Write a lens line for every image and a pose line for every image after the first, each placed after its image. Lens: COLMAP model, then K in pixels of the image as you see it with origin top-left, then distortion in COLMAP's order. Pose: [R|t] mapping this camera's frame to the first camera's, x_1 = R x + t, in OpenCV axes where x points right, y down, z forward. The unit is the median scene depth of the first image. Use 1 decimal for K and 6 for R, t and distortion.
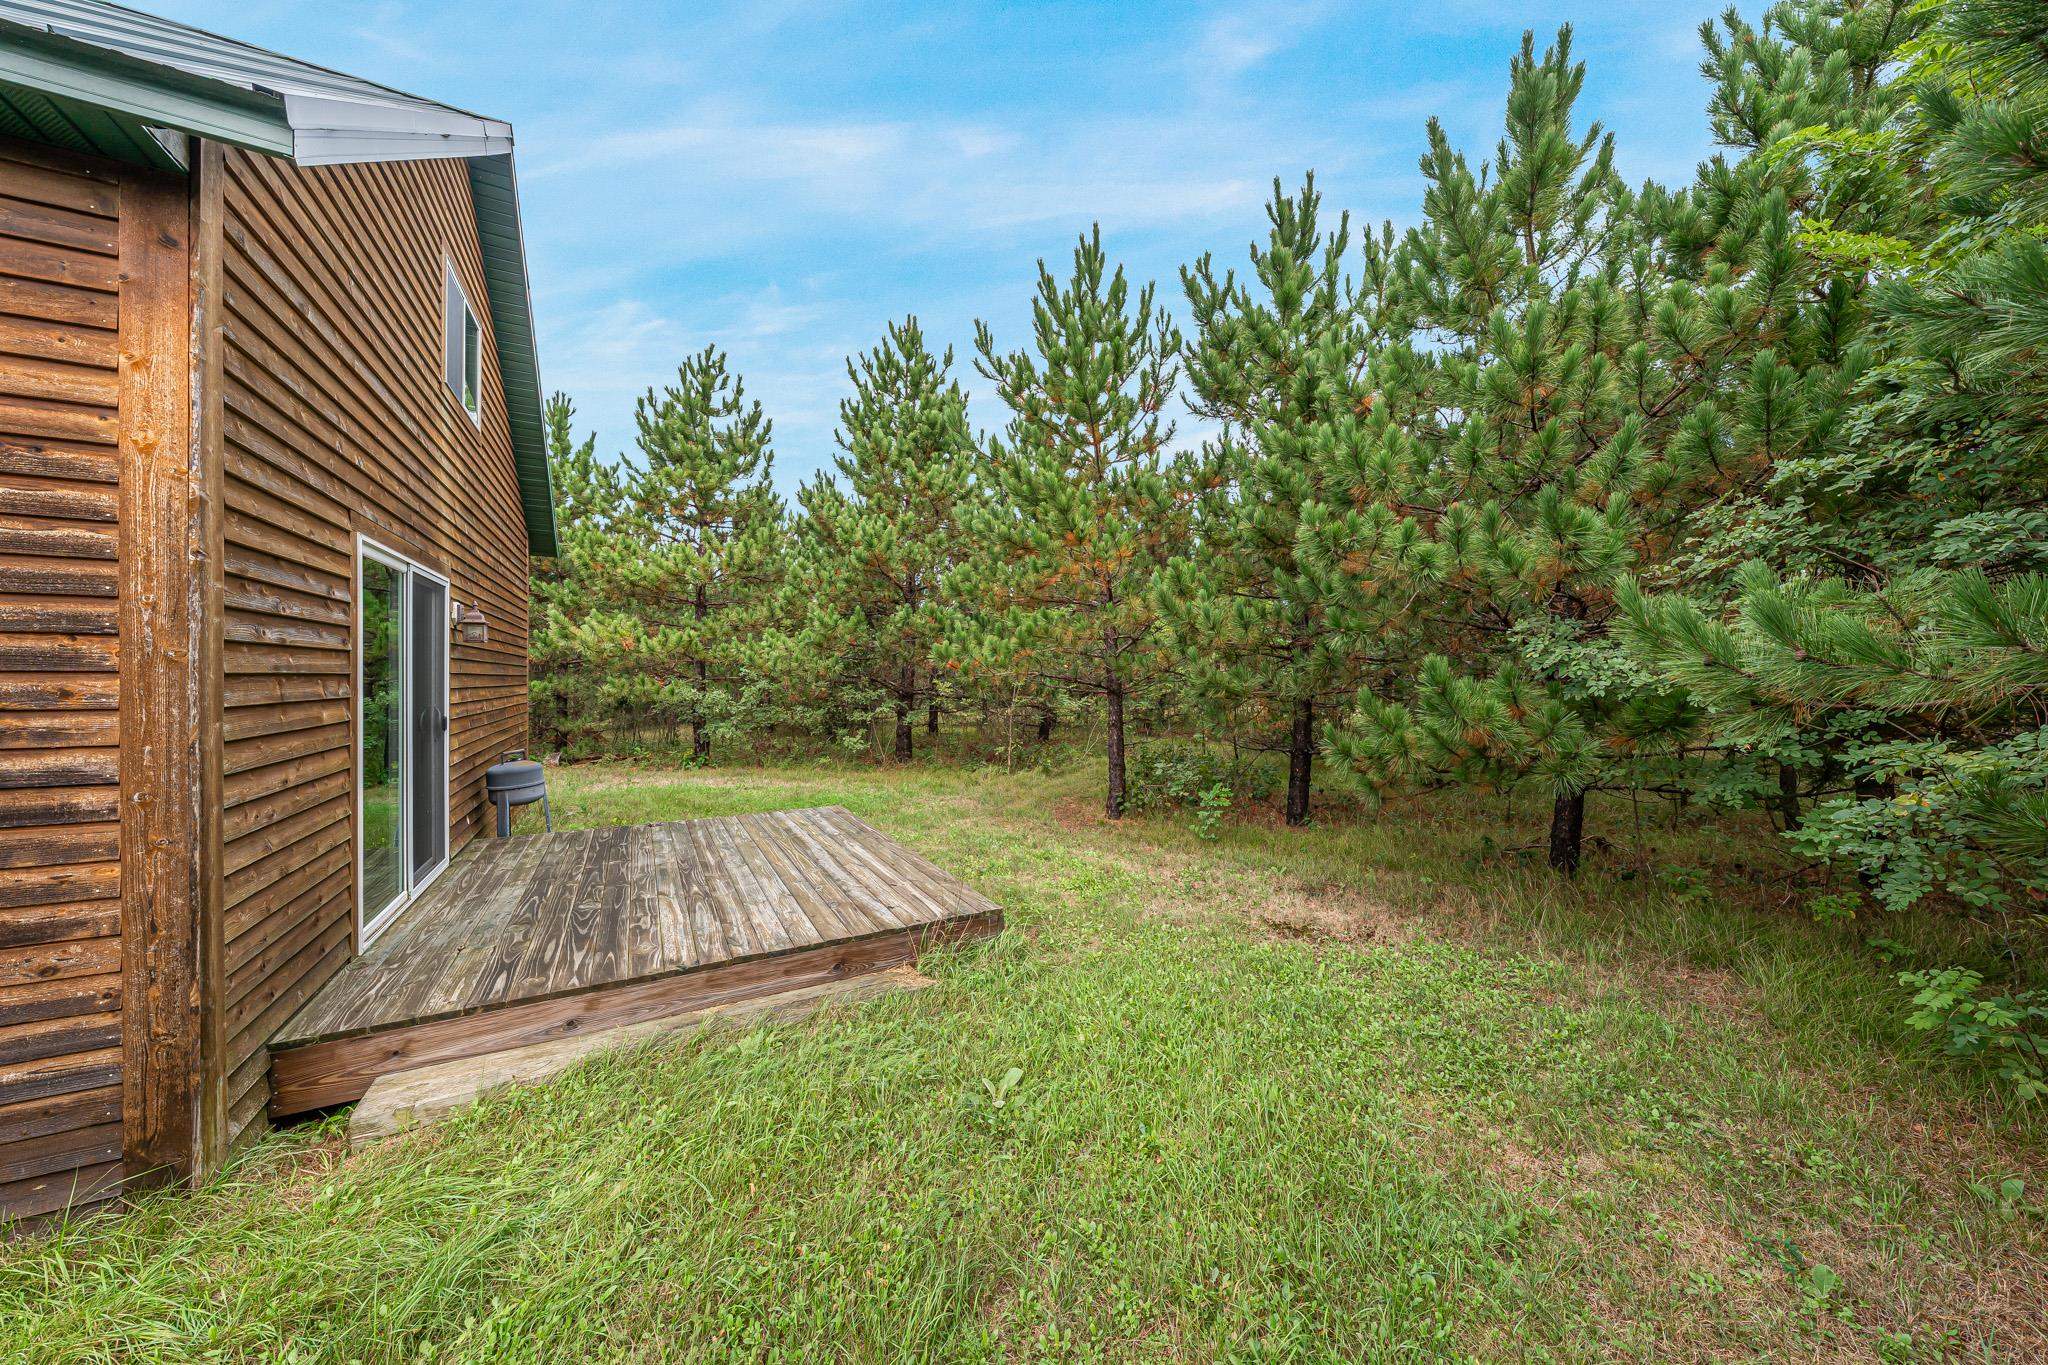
lens RADIAL K [[704.4, 0, 1024.0], [0, 704.4, 682.5], [0, 0, 1]] dist [0.000629, 0.000050]
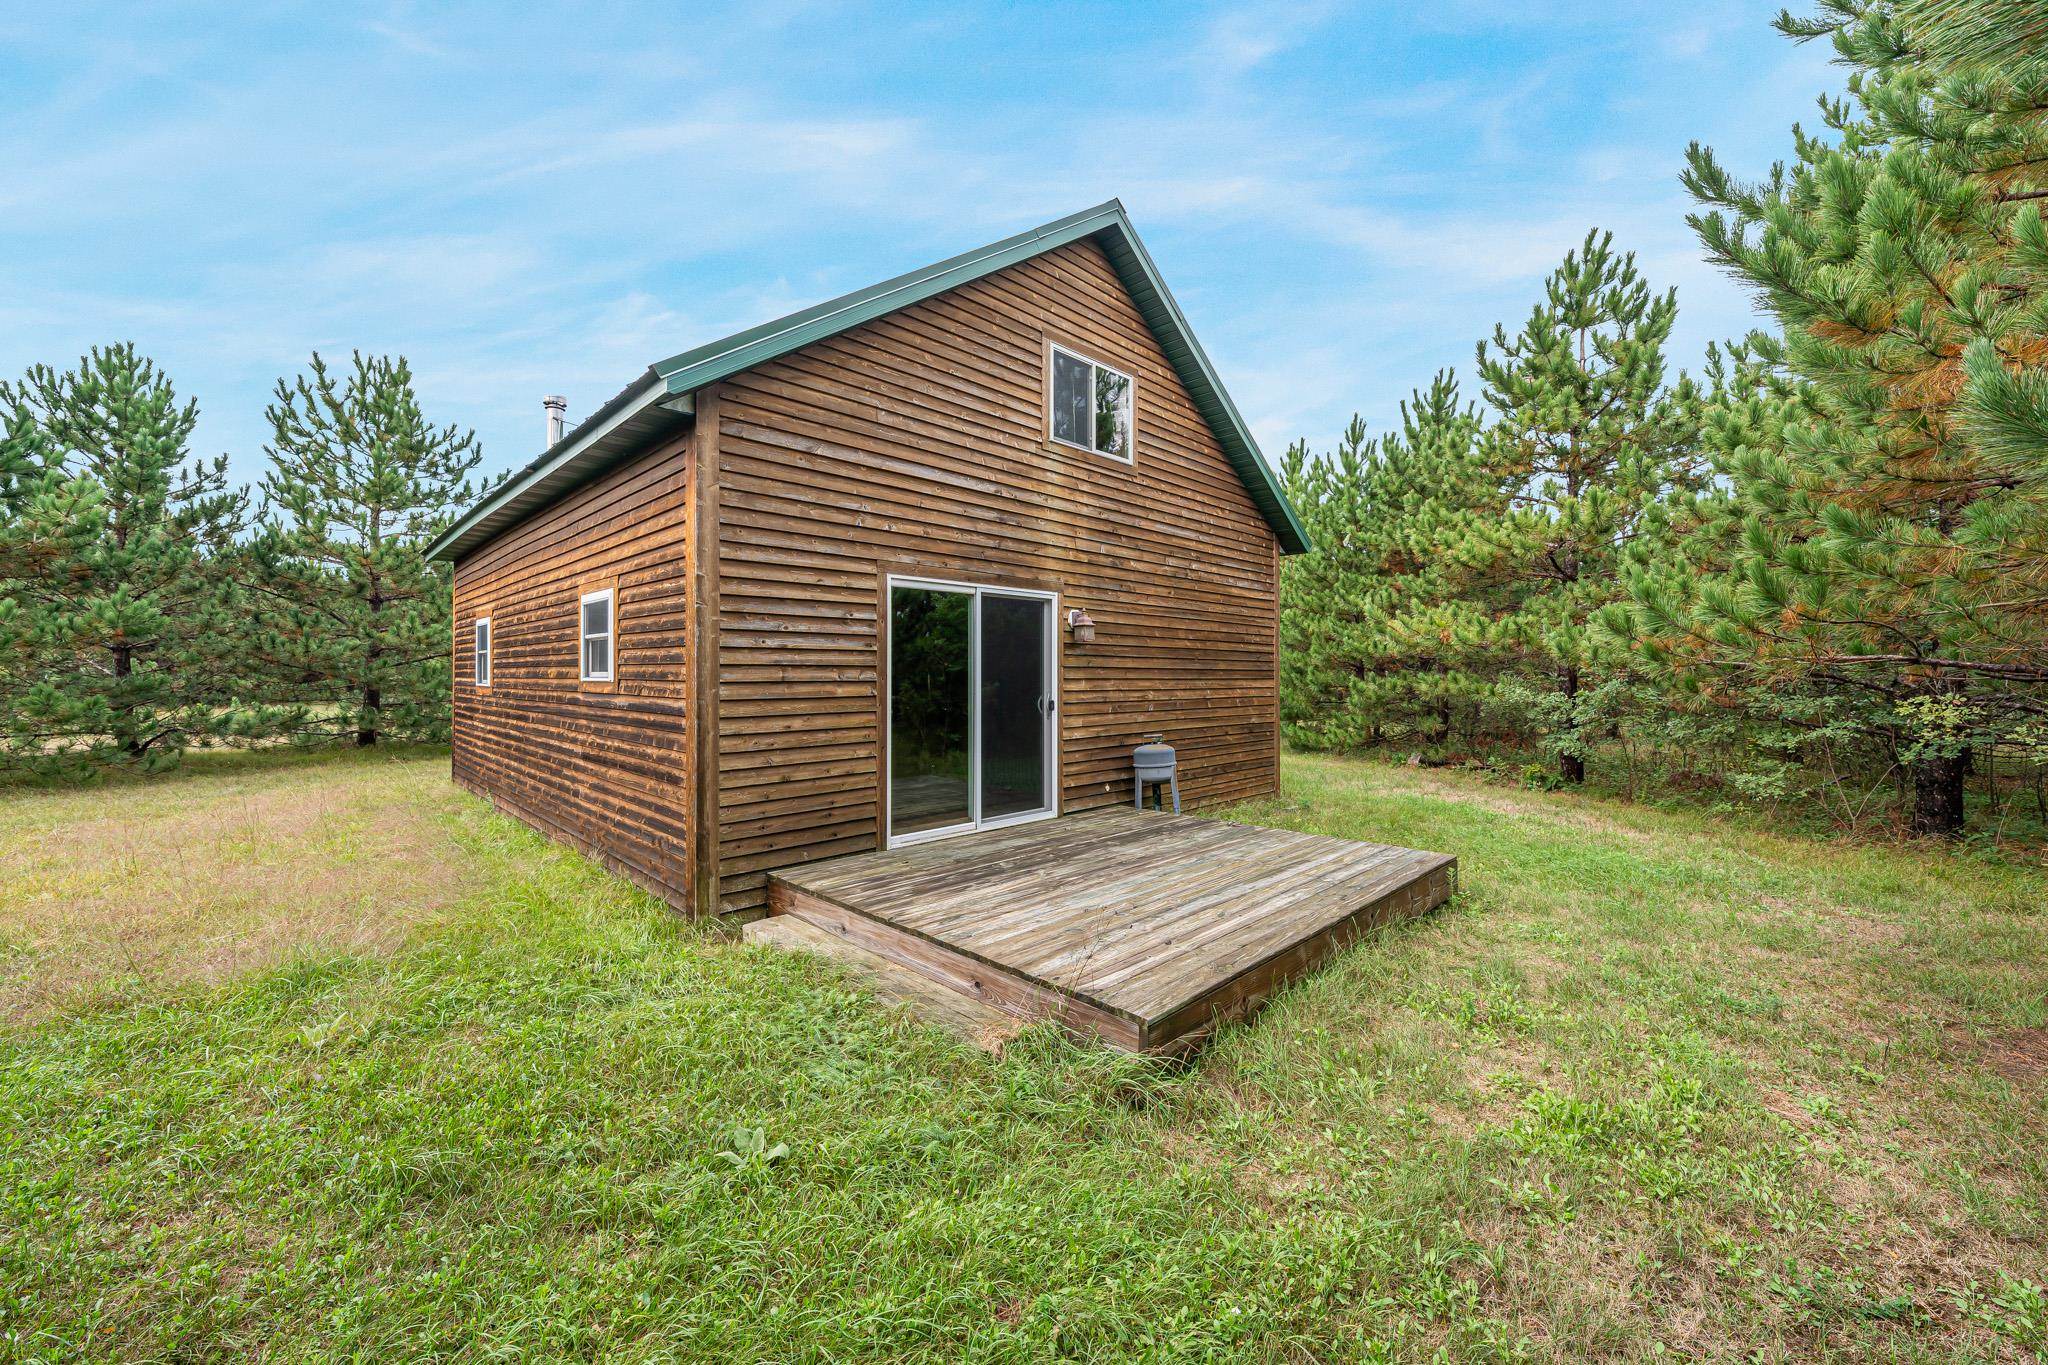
lens RADIAL K [[762.4, 0, 1024.0], [0, 762.4, 682.5], [0, 0, 1]] dist [-0.000185, 0.000002]
pose [[0.271296, 0.012328, -0.962417, 0.600347], [-0.011393, 0.999889, 0.009597, 0.003767], [0.962429, 0.008361, 0.271406, 0.685214]]
